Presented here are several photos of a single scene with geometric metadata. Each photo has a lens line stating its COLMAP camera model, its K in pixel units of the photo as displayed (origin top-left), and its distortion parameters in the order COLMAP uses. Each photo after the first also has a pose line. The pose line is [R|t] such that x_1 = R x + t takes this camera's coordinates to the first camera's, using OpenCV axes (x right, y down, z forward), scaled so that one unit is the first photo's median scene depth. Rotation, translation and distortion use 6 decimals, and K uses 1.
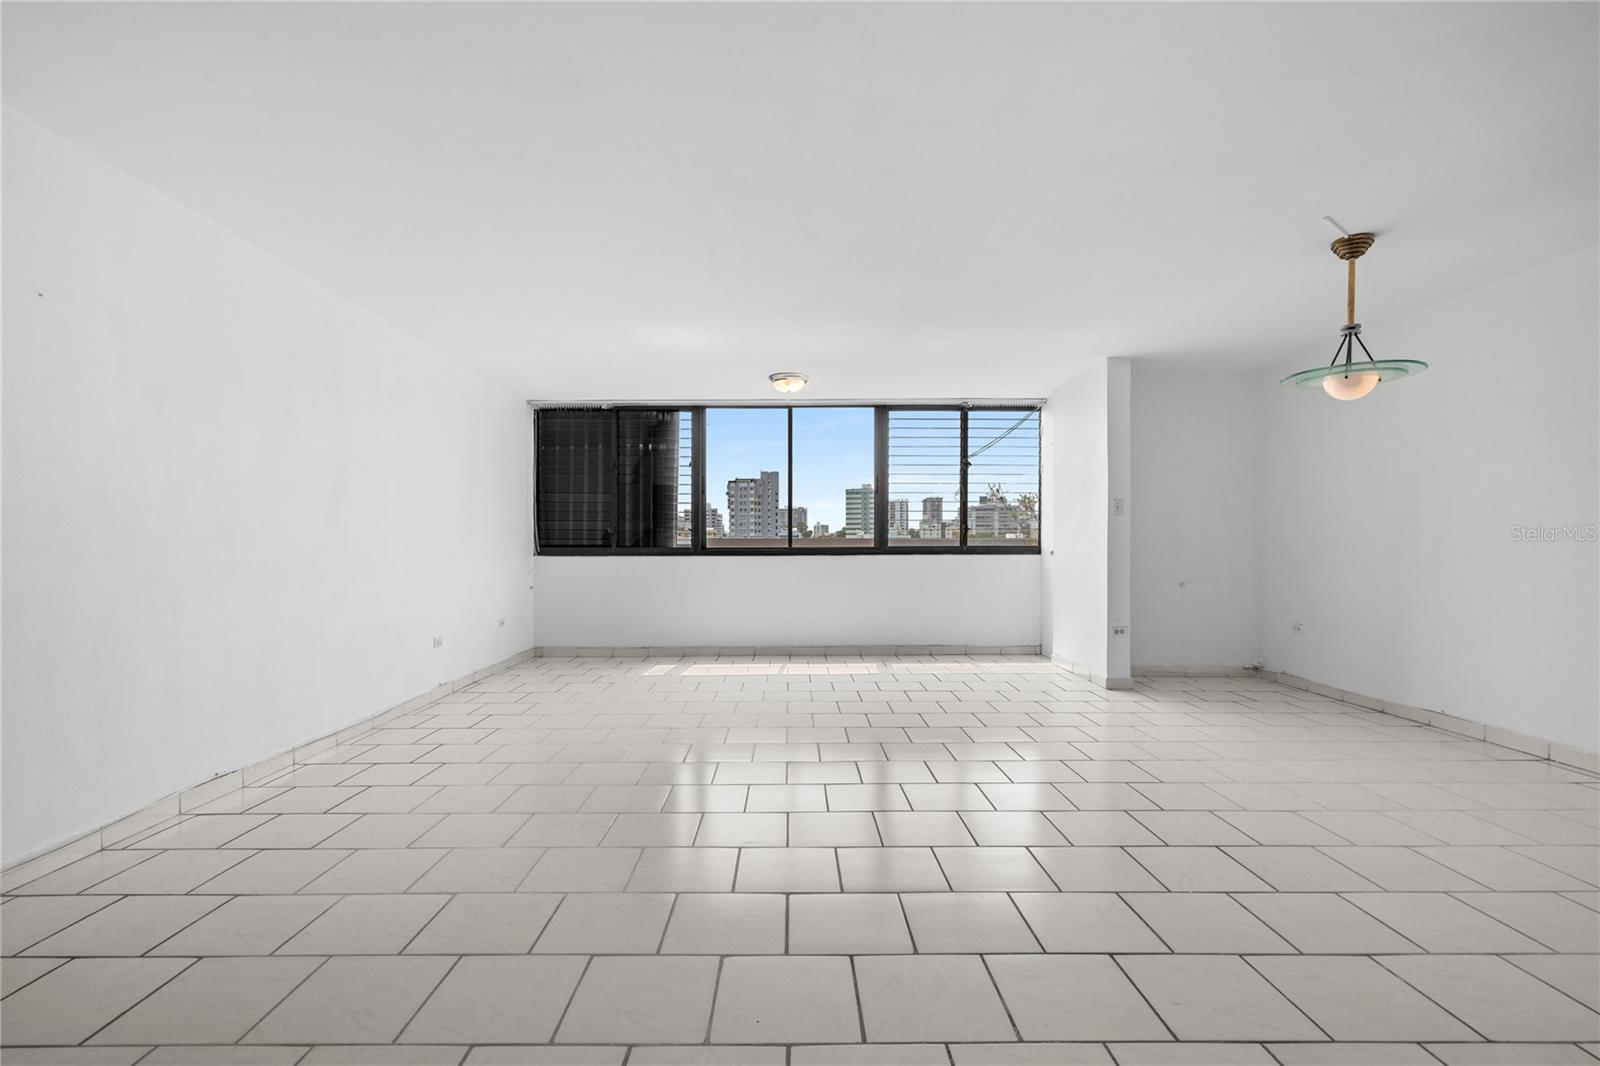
lens RADIAL K [[725.1, 0, 799.4], [0, 725.1, 538.3], [0, 0, 1]] dist [-0.003801, -0.000307]
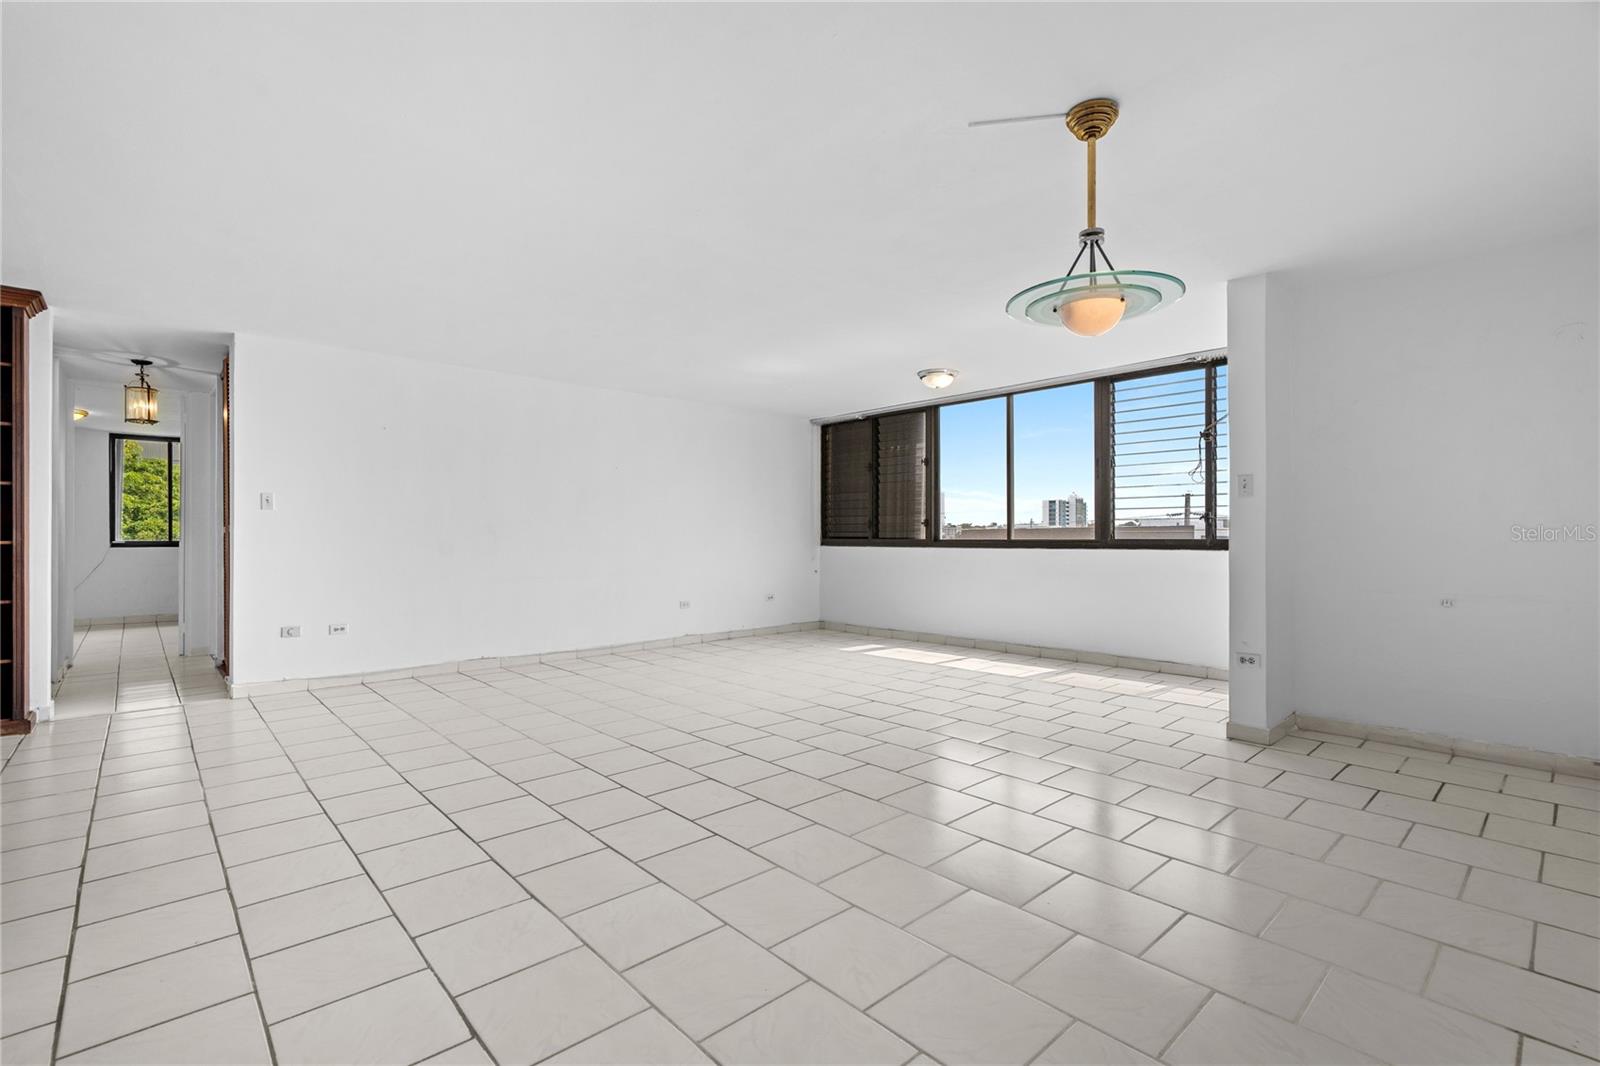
lens RADIAL K [[725.1, 0, 799.4], [0, 725.1, 538.3], [0, 0, 1]] dist [-0.003801, -0.000307]
pose [[0.672615, 0.003741, -0.739983, 0.517478], [0.006110, 0.999925, 0.010608, -0.001910], [0.739967, -0.011656, 0.672542, 0.146290]]
